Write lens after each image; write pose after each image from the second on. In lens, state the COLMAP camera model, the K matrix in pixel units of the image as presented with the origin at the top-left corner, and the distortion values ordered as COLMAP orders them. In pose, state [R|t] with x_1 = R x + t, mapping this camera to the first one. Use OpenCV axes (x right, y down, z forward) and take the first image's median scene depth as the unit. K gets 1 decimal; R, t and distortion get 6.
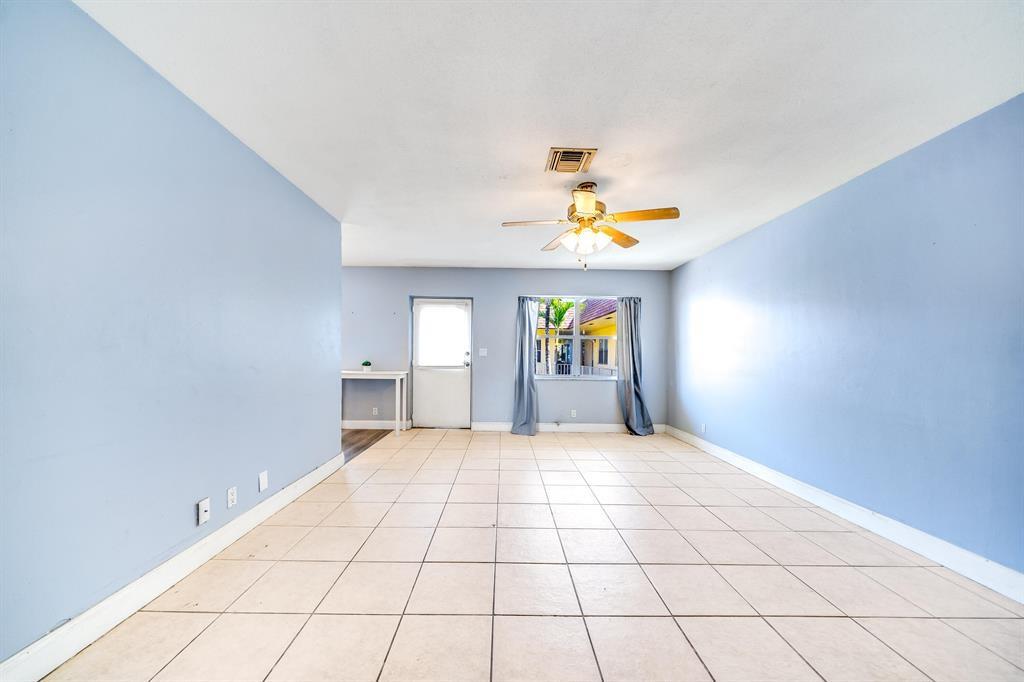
lens RADIAL K [[365.4, 0, 507.0], [0, 365.4, 361.4], [0, 0, 1]] dist [-0.000363, -0.000010]
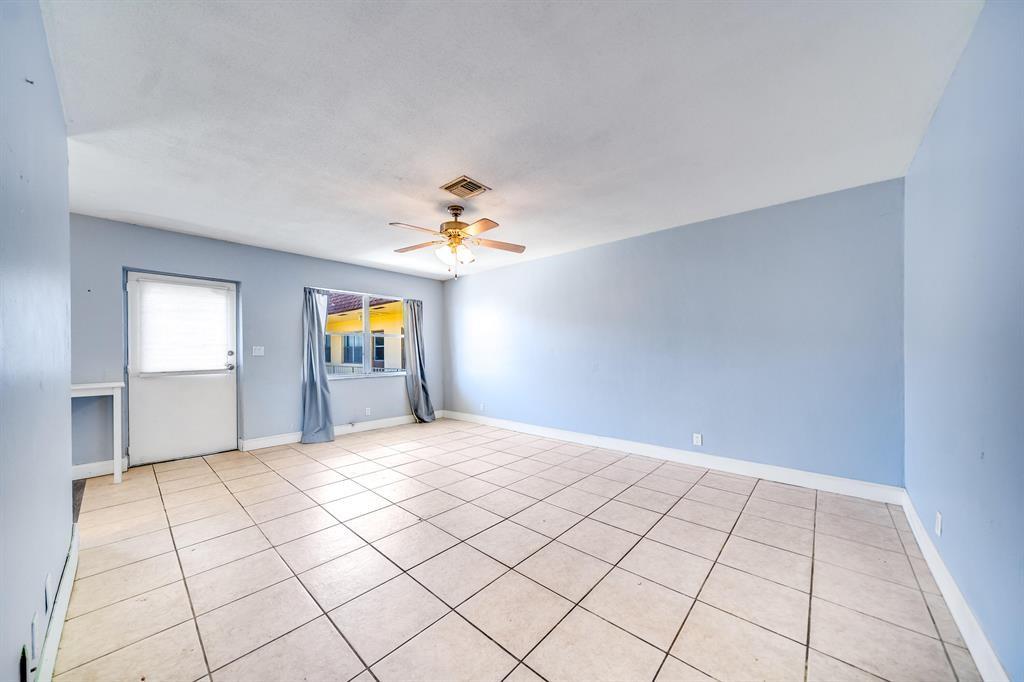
lens RADIAL K [[352.7, 0, 513.7], [0, 352.7, 353.4], [0, 0, 1]] dist [0.000528, 0.000056]
pose [[0.672878, -0.017870, 0.739537, -0.260572], [0.026300, 0.999654, 0.000227, -0.005388], [-0.739285, 0.019297, 0.673116, 0.057246]]
